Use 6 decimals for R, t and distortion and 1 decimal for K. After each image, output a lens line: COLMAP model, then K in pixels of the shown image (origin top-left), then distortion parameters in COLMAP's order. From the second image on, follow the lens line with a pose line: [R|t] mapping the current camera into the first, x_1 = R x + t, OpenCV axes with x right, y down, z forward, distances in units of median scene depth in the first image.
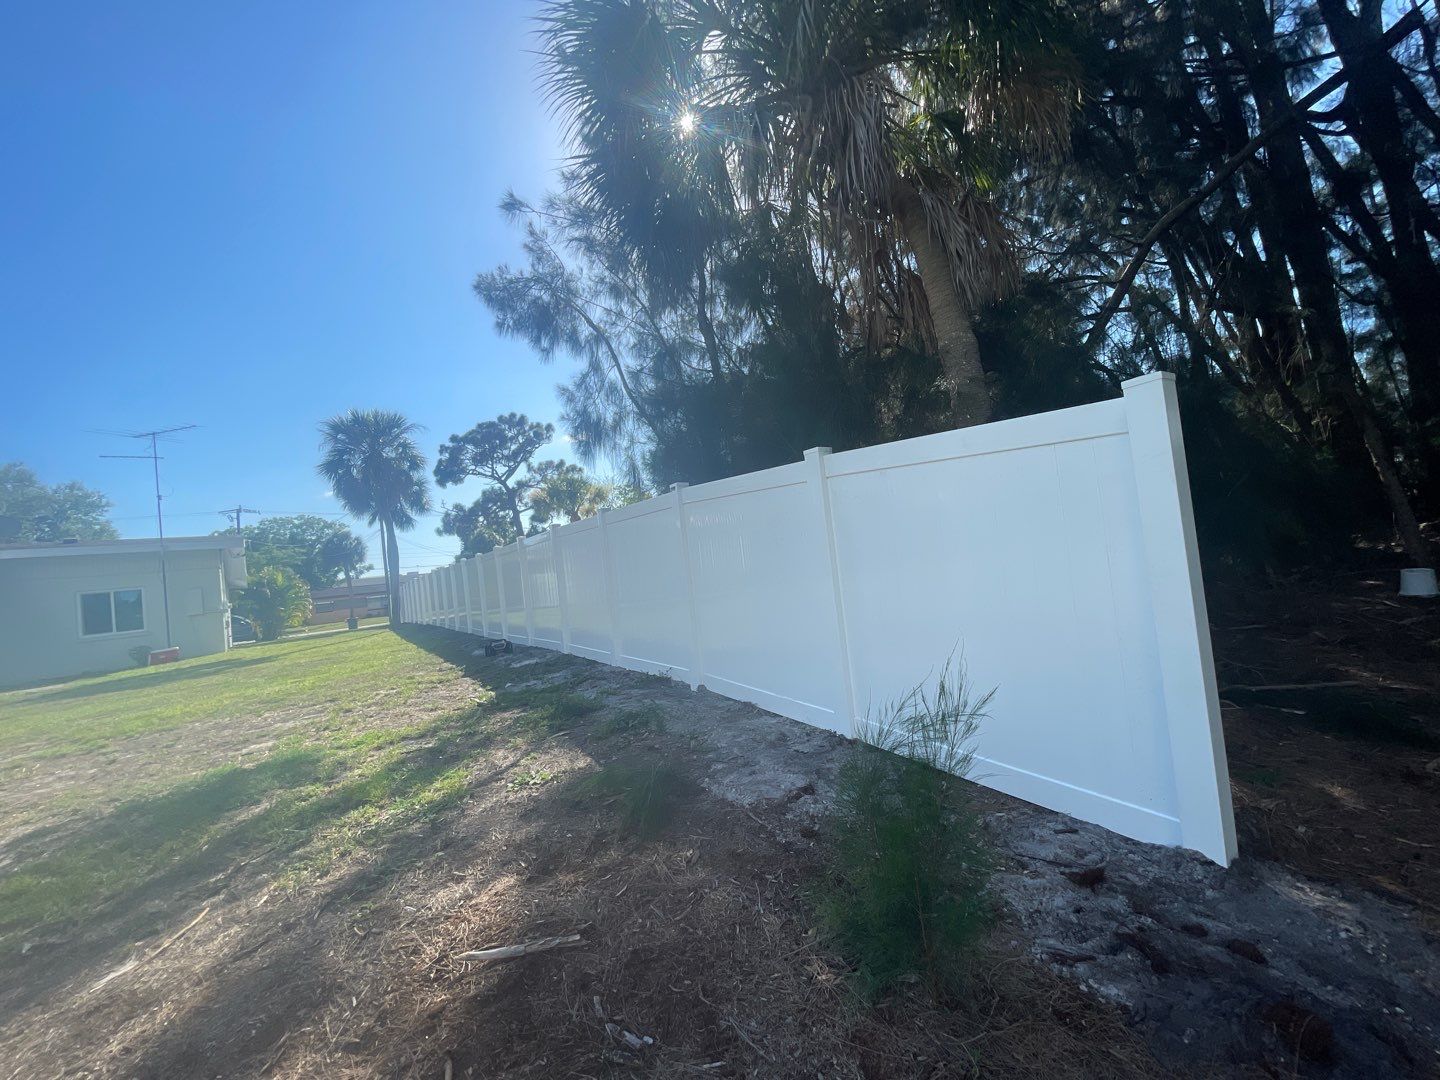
lens RADIAL K [[587.4, 0, 721.5], [0, 587.4, 536.4], [0, 0, 1]] dist [-0.001046, -0.001520]
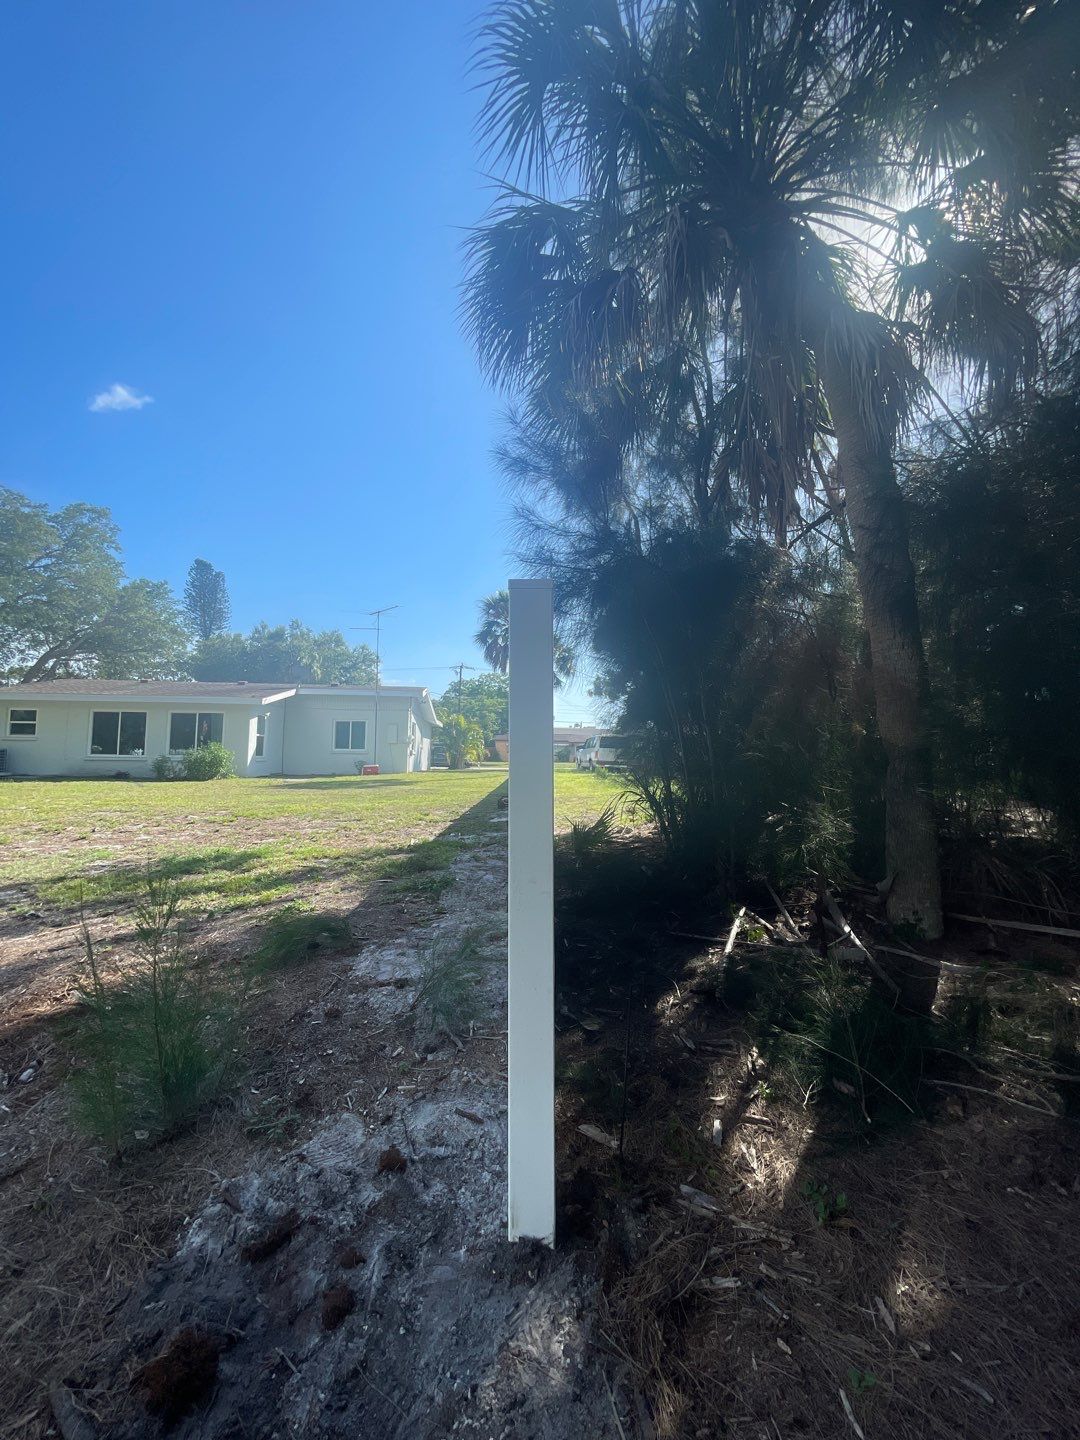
lens RADIAL K [[587.4, 0, 539.6], [0, 587.4, 713.7], [0, 0, 1]] dist [-0.001046, -0.001520]
pose [[0.824062, 0.084247, -0.560200, 0.237418], [-0.074149, 0.996413, 0.040773, -0.027031], [0.561626, 0.007939, 0.827353, 0.074047]]
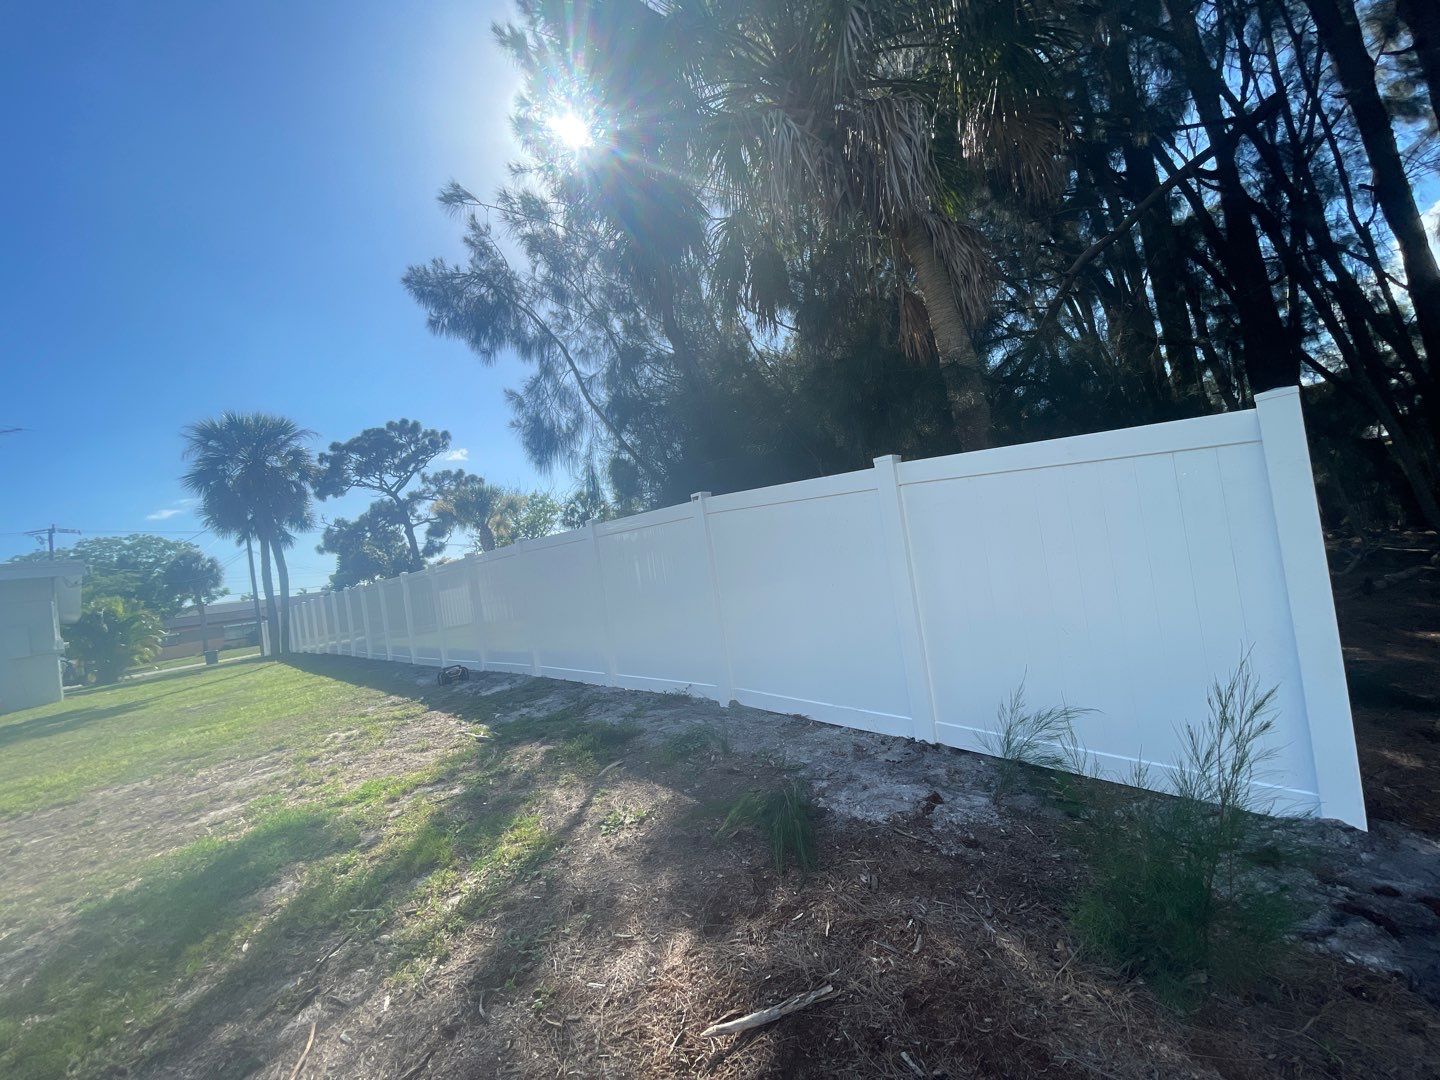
lens RADIAL K [[587.4, 0, 723.8], [0, 587.4, 533.1], [0, 0, 1]] dist [-0.001046, -0.001520]
pose [[0.983914, -0.020584, 0.177451, -0.099426], [0.024419, 0.999513, -0.019452, -0.001692], [-0.176964, 0.023472, 0.983937, 0.021065]]
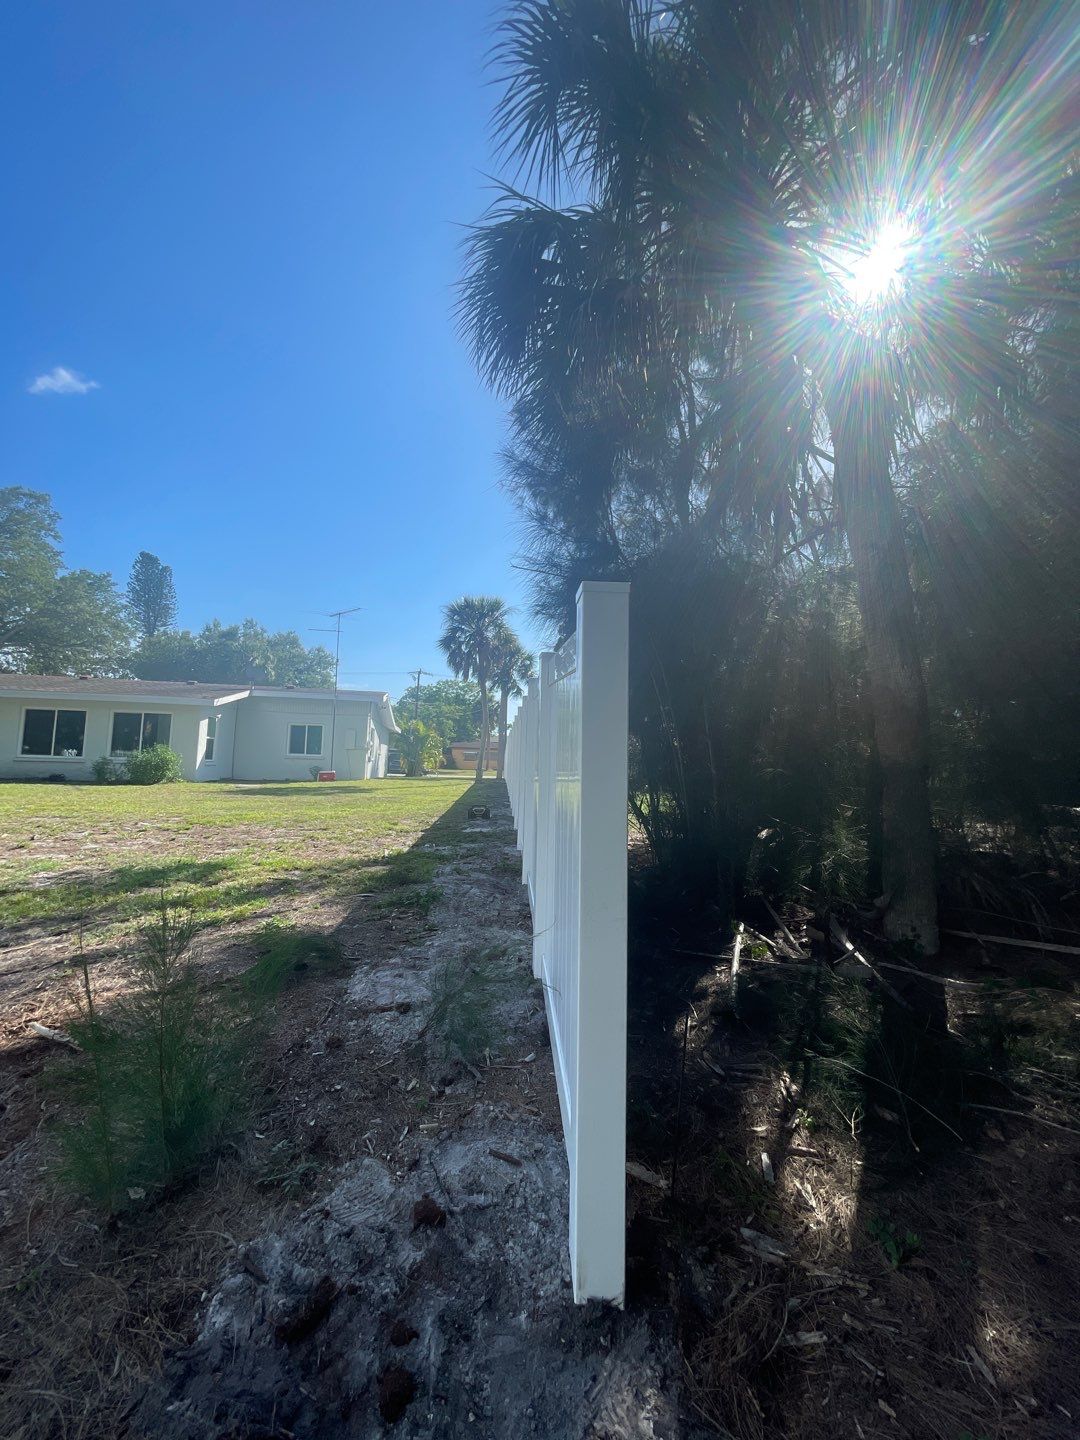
lens RADIAL K [[587.4, 0, 539.2], [0, 587.4, 713.2], [0, 0, 1]] dist [-0.001046, -0.001520]
pose [[0.861962, 0.095680, -0.497863, 0.207699], [-0.099216, 0.994876, 0.019421, -0.024956], [0.497170, 0.032656, 0.867038, 0.067787]]
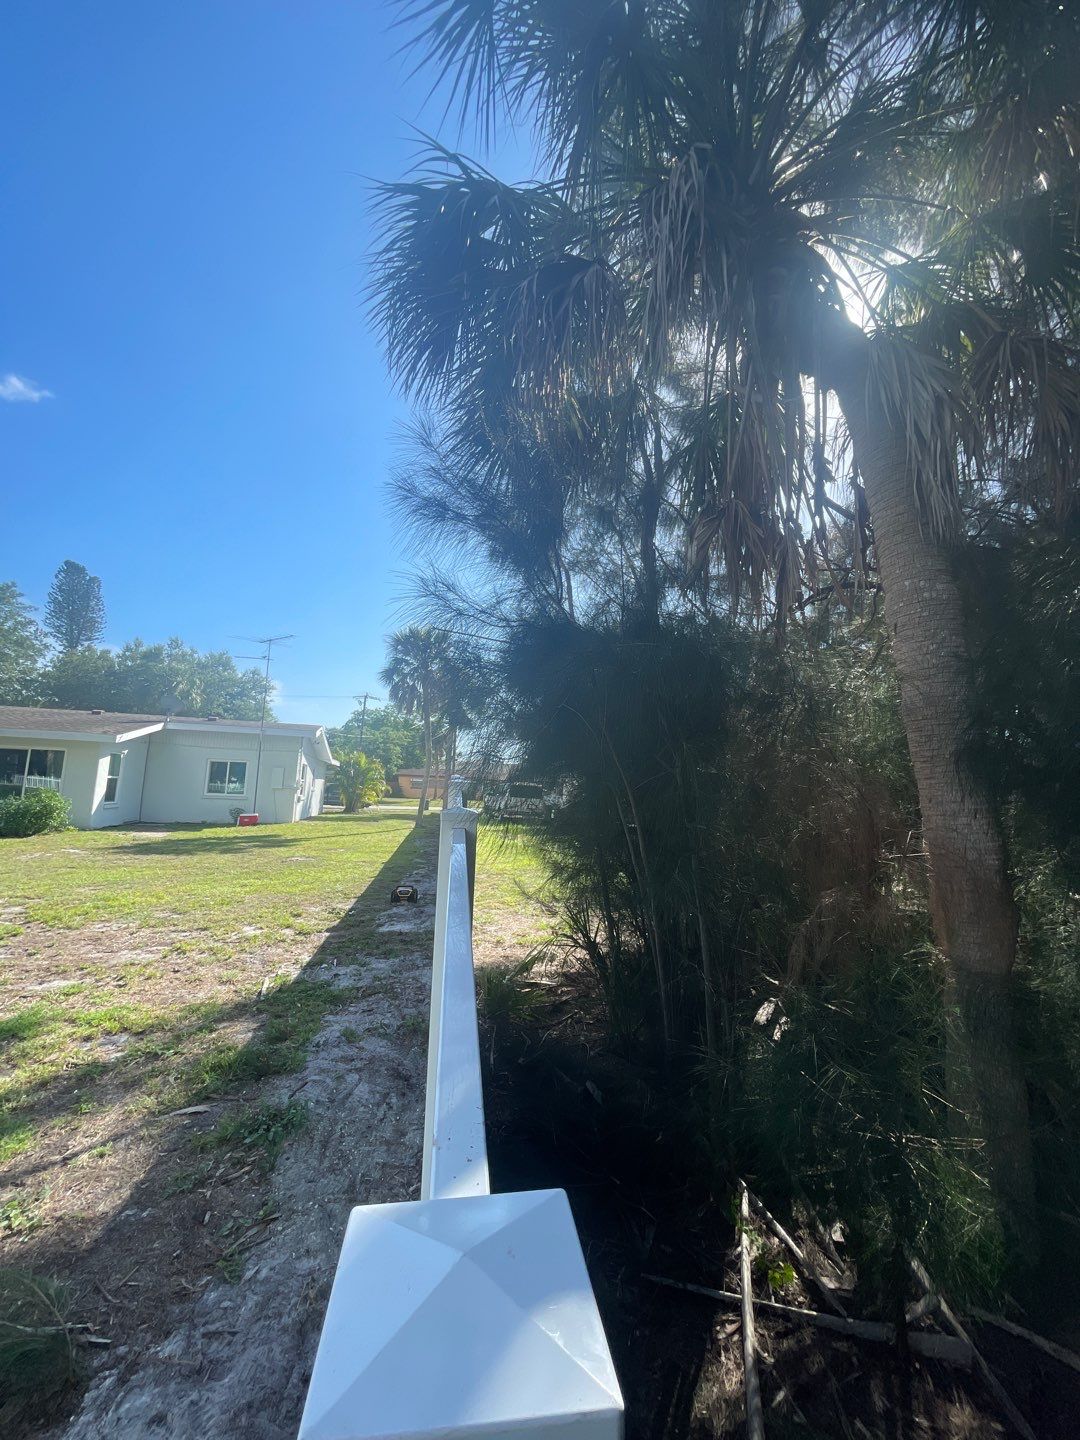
lens RADIAL K [[587.4, 0, 539.1], [0, 587.4, 712.8], [0, 0, 1]] dist [-0.001046, -0.001520]
pose [[0.896894, 0.094442, -0.432045, 0.158173], [-0.117657, 0.992680, -0.027254, -0.080723], [0.426308, 0.075277, 0.901440, 0.176689]]
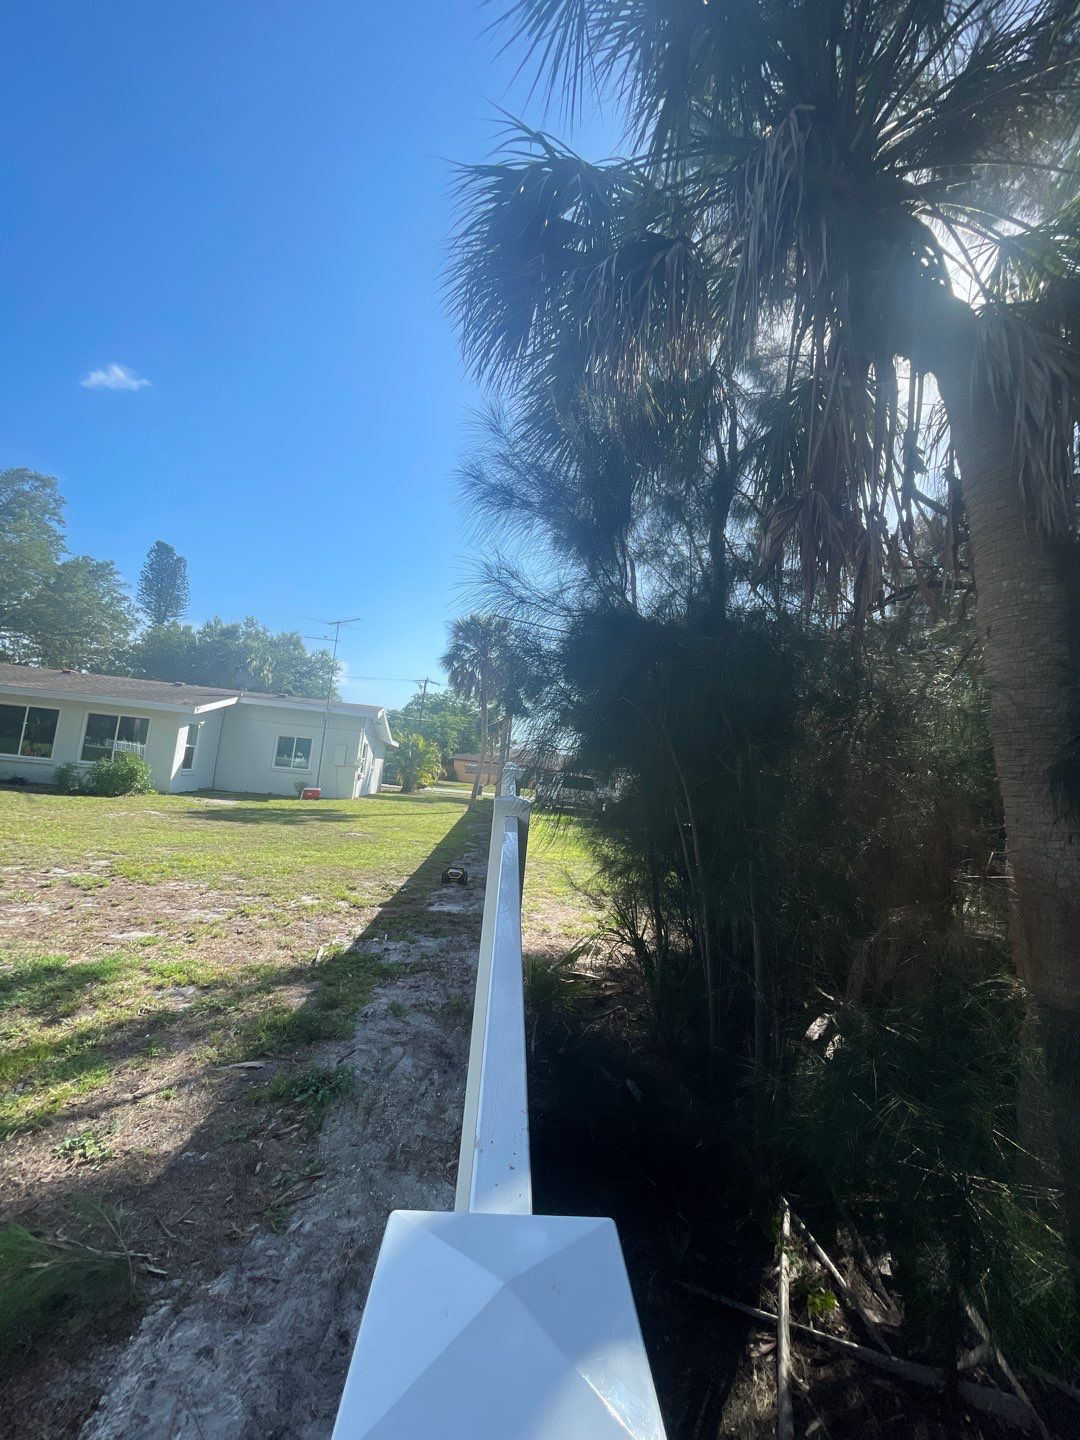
lens RADIAL K [[587.4, 0, 539.2], [0, 587.4, 714.1], [0, 0, 1]] dist [-0.001046, -0.001520]
pose [[0.846108, 0.145359, -0.512808, 0.156429], [-0.166601, 0.986014, 0.004609, -0.080860], [0.506305, 0.081534, 0.858491, 0.178558]]
